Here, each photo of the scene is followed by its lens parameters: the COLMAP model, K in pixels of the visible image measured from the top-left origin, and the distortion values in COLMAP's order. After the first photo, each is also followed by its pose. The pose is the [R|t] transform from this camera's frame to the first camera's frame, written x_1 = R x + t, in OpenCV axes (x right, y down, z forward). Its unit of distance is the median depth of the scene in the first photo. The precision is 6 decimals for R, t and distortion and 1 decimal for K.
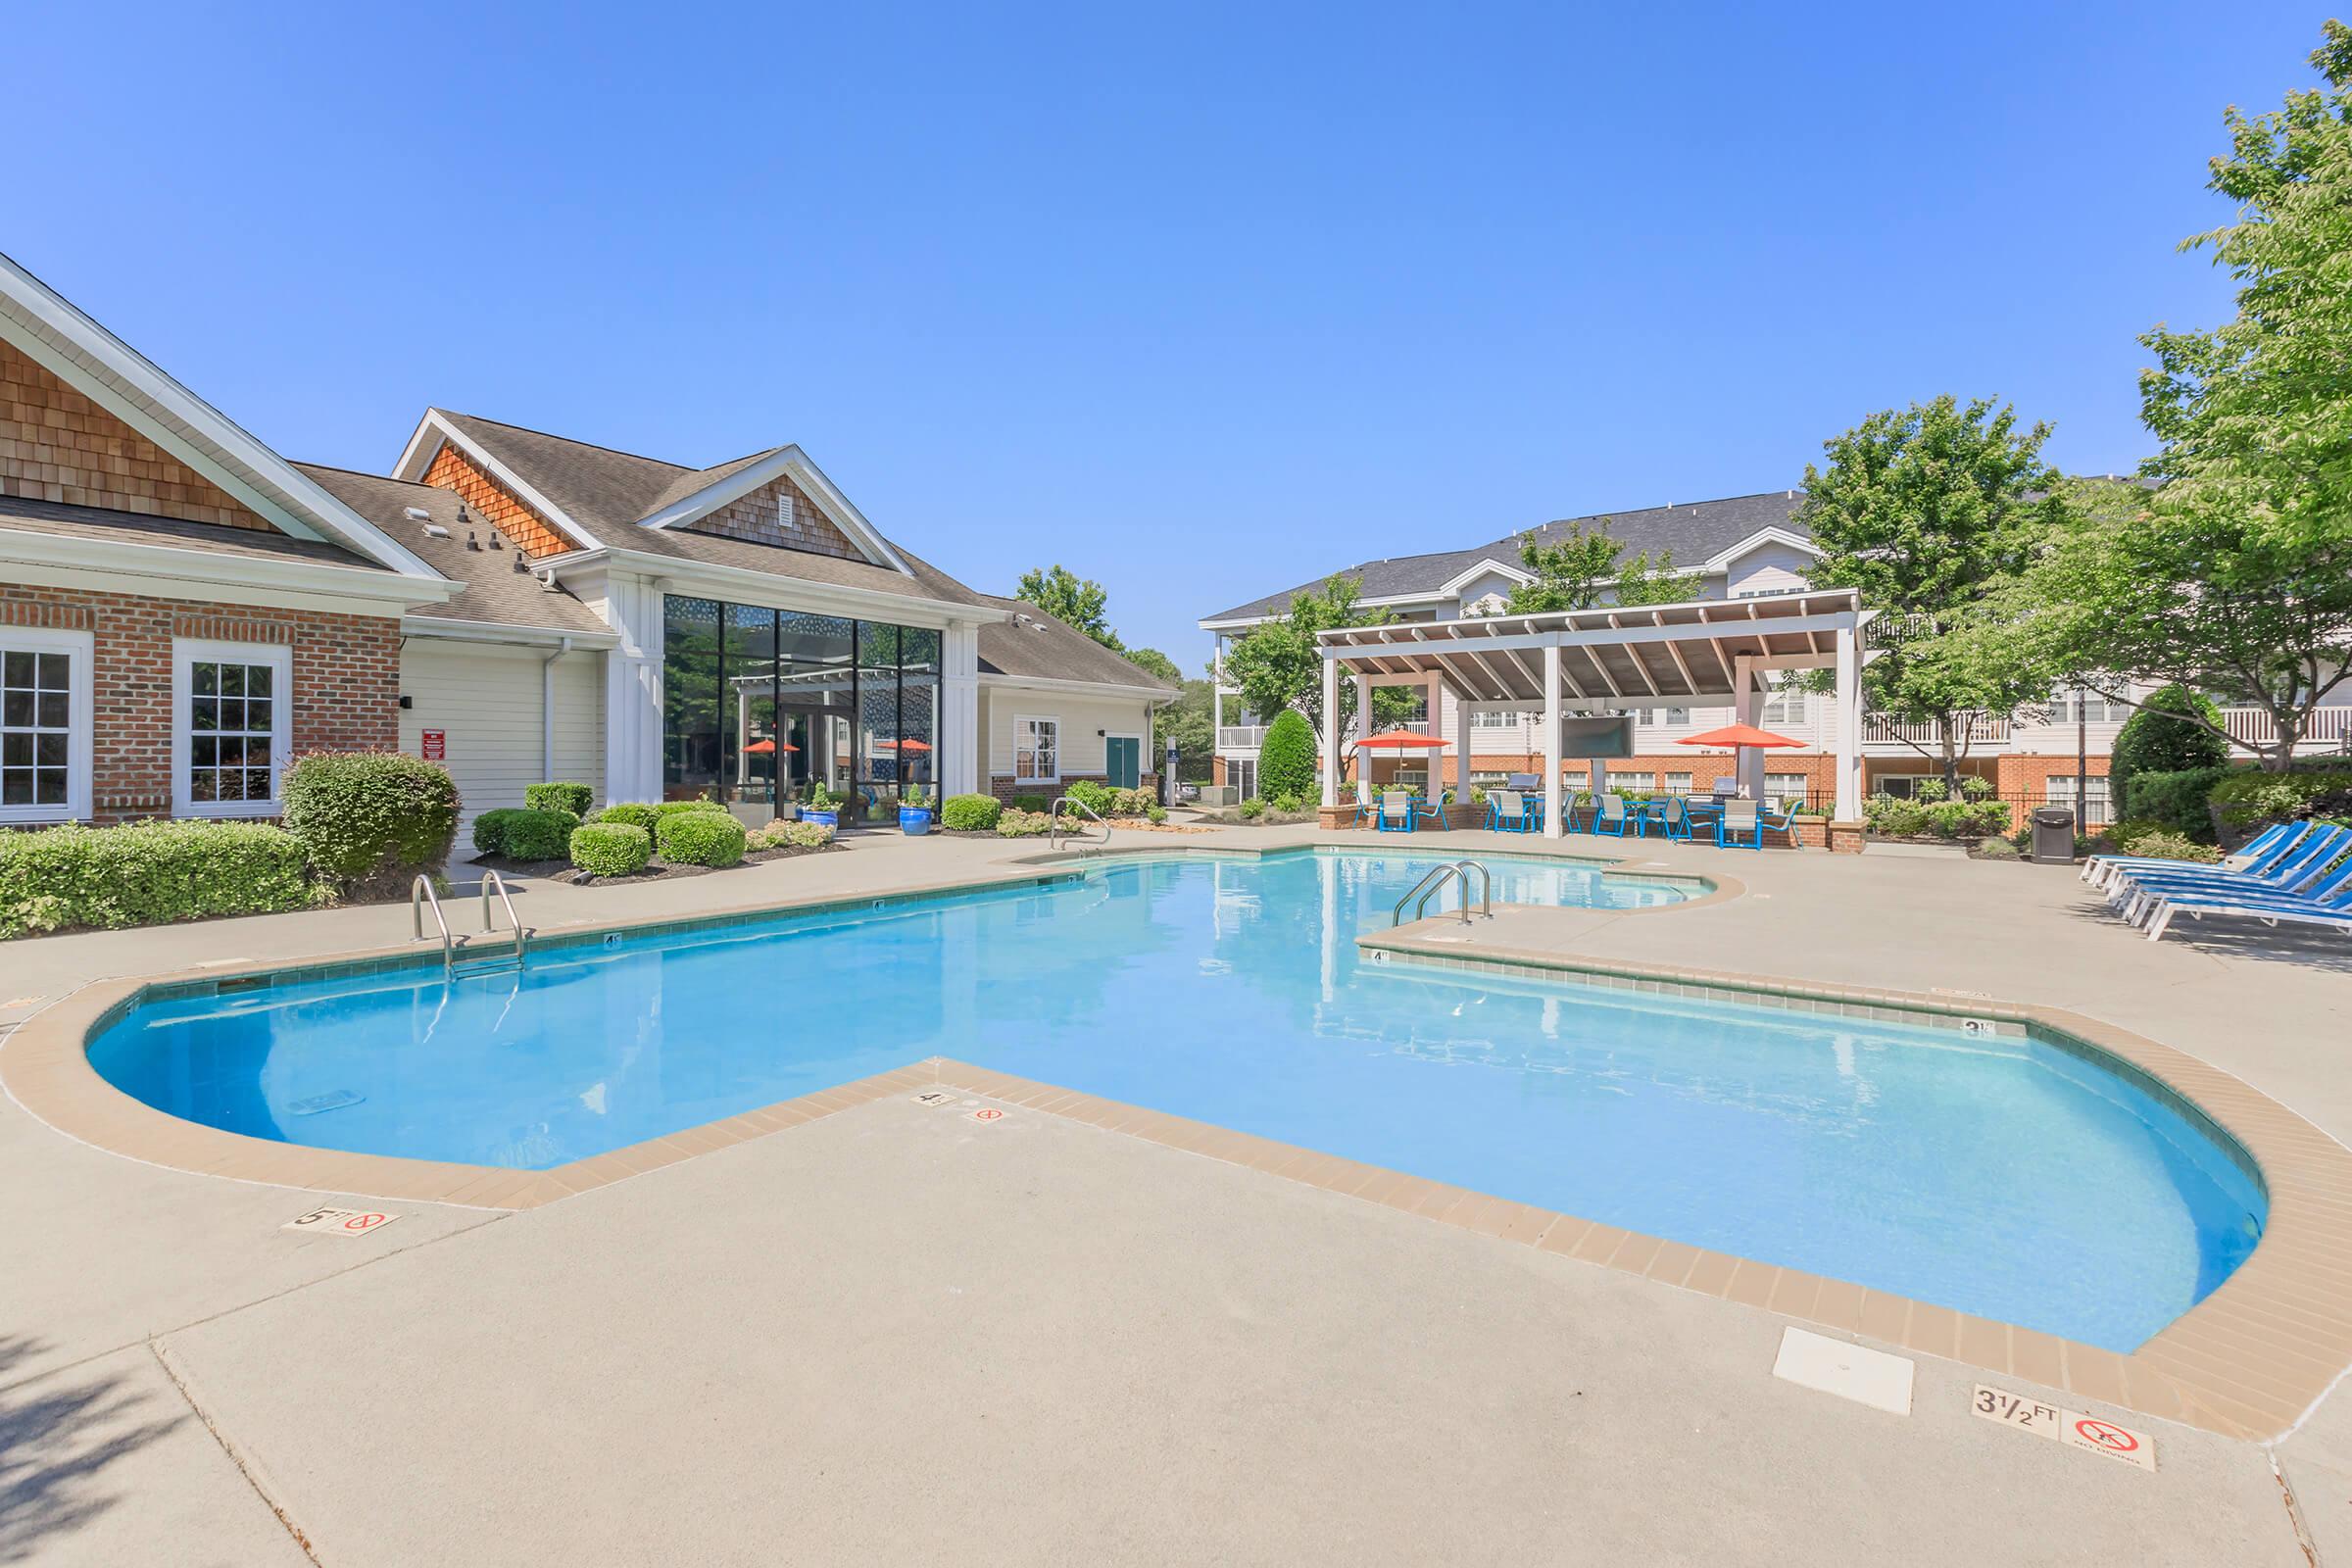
lens RADIAL K [[1092.8, 0, 1116.6], [0, 1092.8, 733.0], [0, 0, 1]] dist [0.004068, -0.001235]
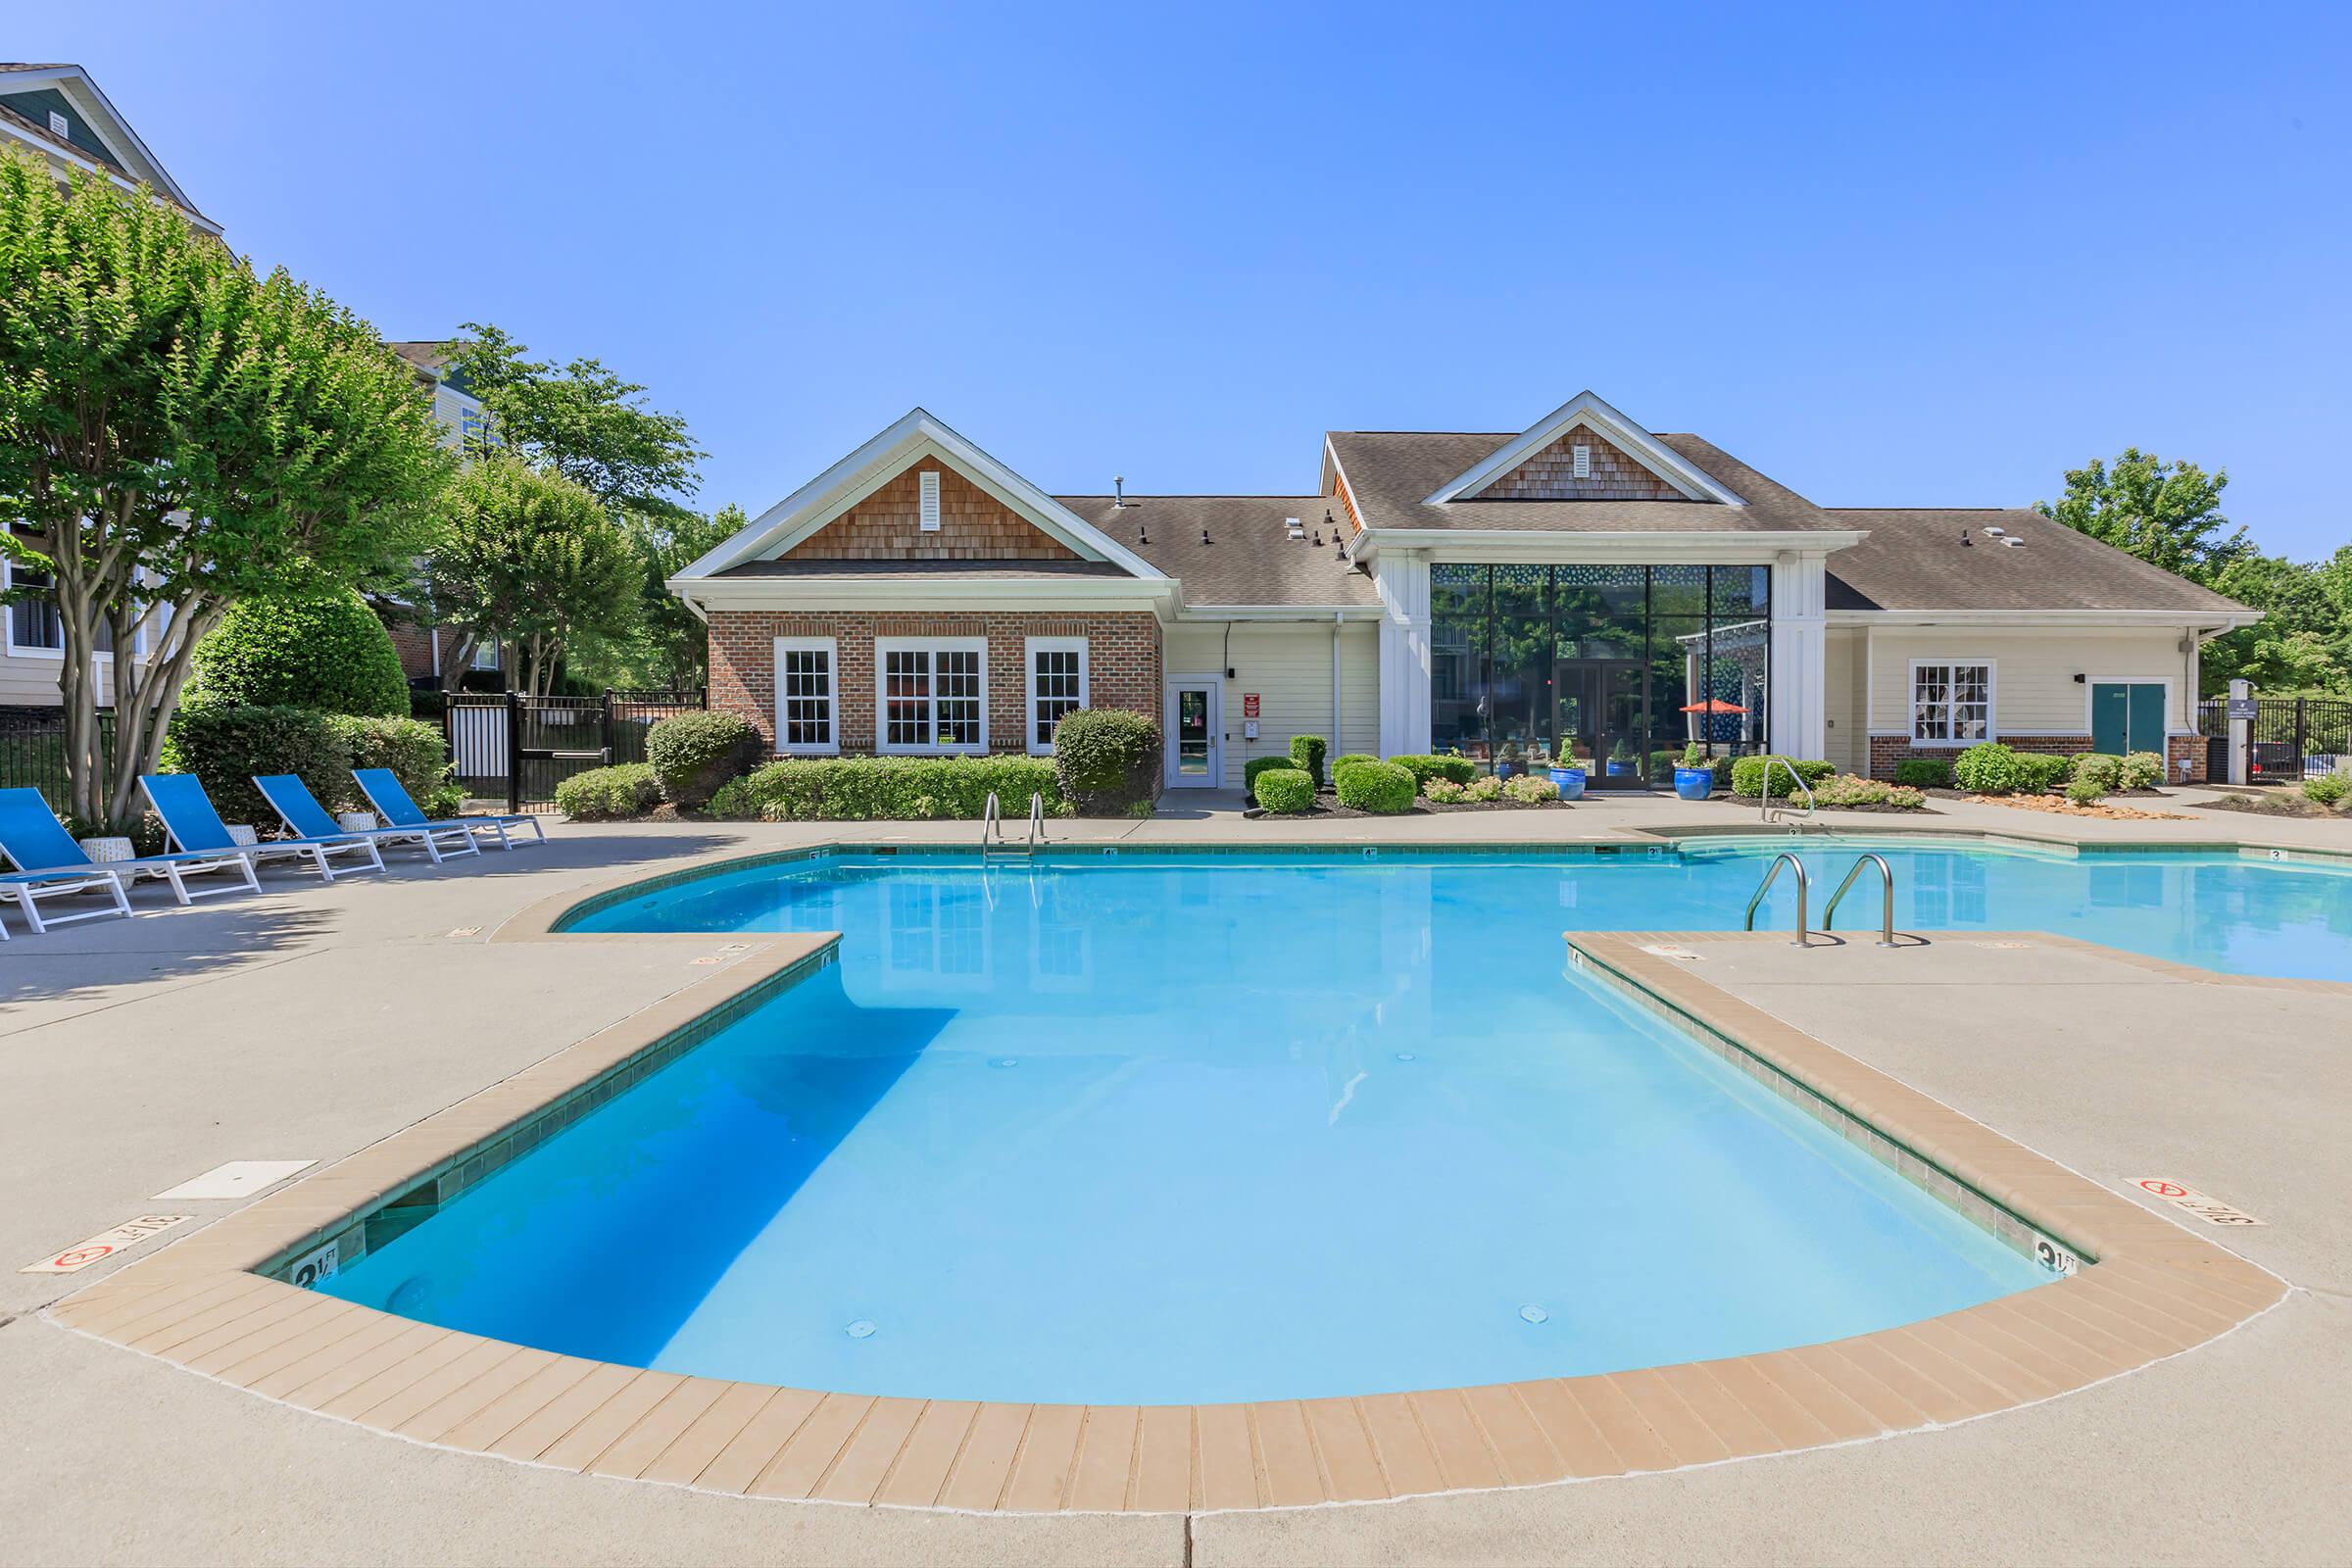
lens RADIAL K [[1092.8, 0, 1191.3], [0, 1092.8, 718.2], [0, 0, 1]] dist [0.004068, -0.001235]
pose [[0.615580, -0.005865, -0.788052, 0.287248], [0.021392, 0.999728, 0.009270, 0.010468], [0.787784, -0.022565, 0.615538, 0.138894]]
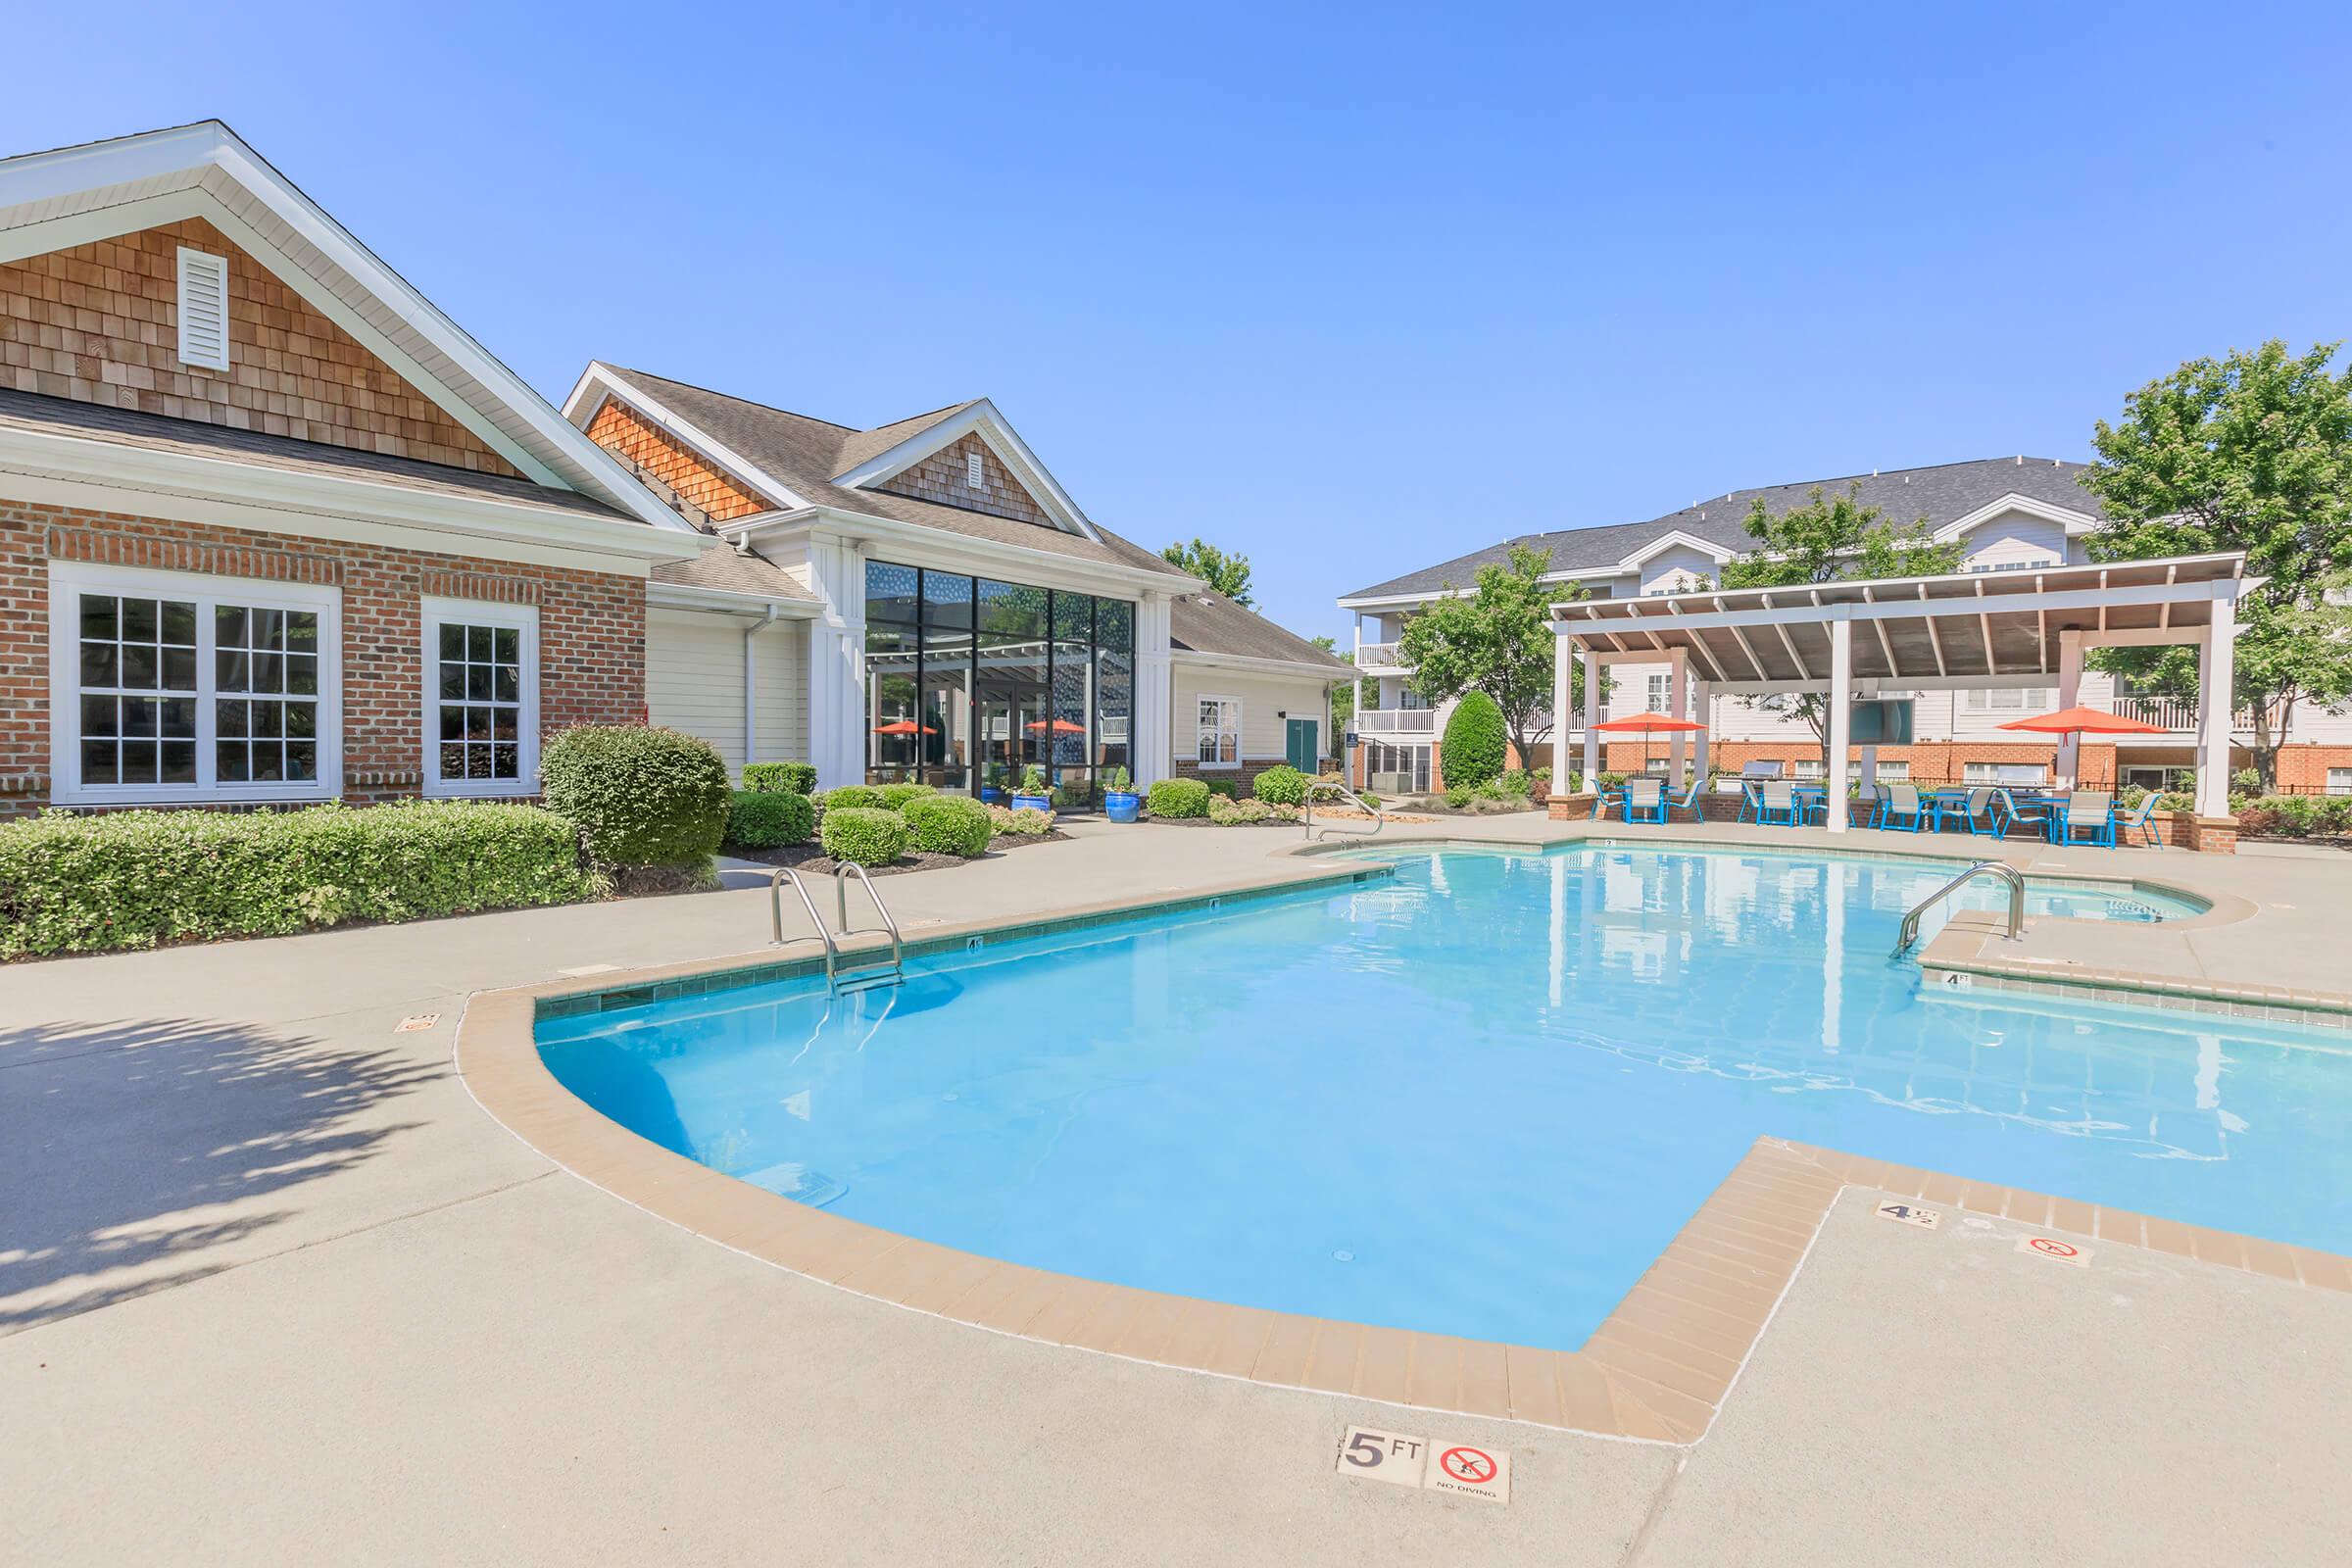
lens RADIAL K [[1117.7, 0, 1152.4], [0, 1117.7, 745.8], [0, 0, 1]] dist [-0.000672, 0.000413]
pose [[0.999496, 0.007179, -0.030935, -0.140102], [-0.006419, 0.999677, 0.024592, 0.005377], [0.031102, -0.024381, 0.999219, 0.063823]]
